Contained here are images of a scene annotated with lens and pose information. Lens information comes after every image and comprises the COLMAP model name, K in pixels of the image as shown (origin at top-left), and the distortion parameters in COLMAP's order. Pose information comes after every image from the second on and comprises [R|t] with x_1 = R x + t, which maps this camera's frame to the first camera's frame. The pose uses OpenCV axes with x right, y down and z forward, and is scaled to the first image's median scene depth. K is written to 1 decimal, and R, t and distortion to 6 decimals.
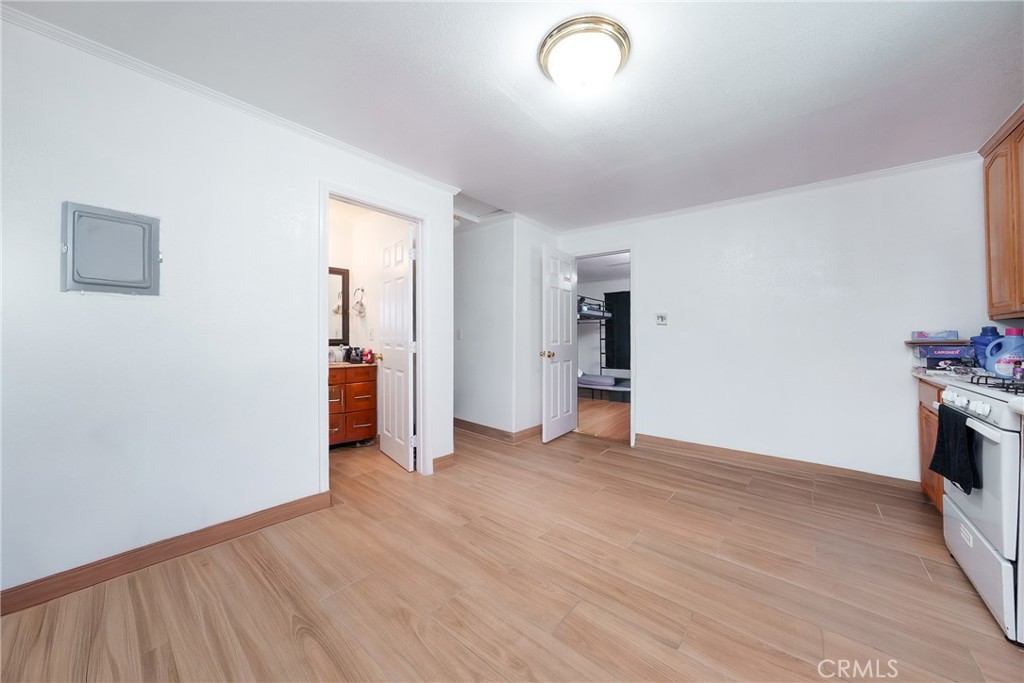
lens RADIAL K [[353.9, 0, 510.0], [0, 353.9, 336.1], [0, 0, 1]] dist [-0.003003, 0.000653]
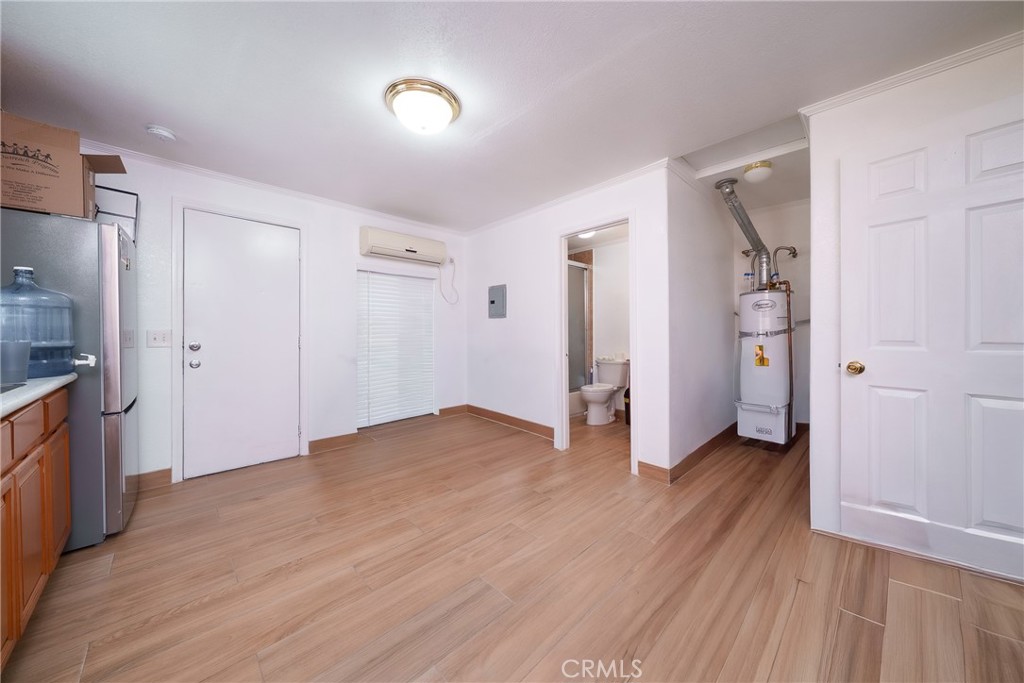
lens RADIAL K [[353.9, 0, 519.3], [0, 353.9, 338.4], [0, 0, 1]] dist [-0.003003, 0.000653]
pose [[-0.097304, -0.005931, -0.995237, 1.416058], [-0.000145, 0.999982, -0.005945, 0.043792], [0.995255, -0.000434, -0.097303, 1.432030]]
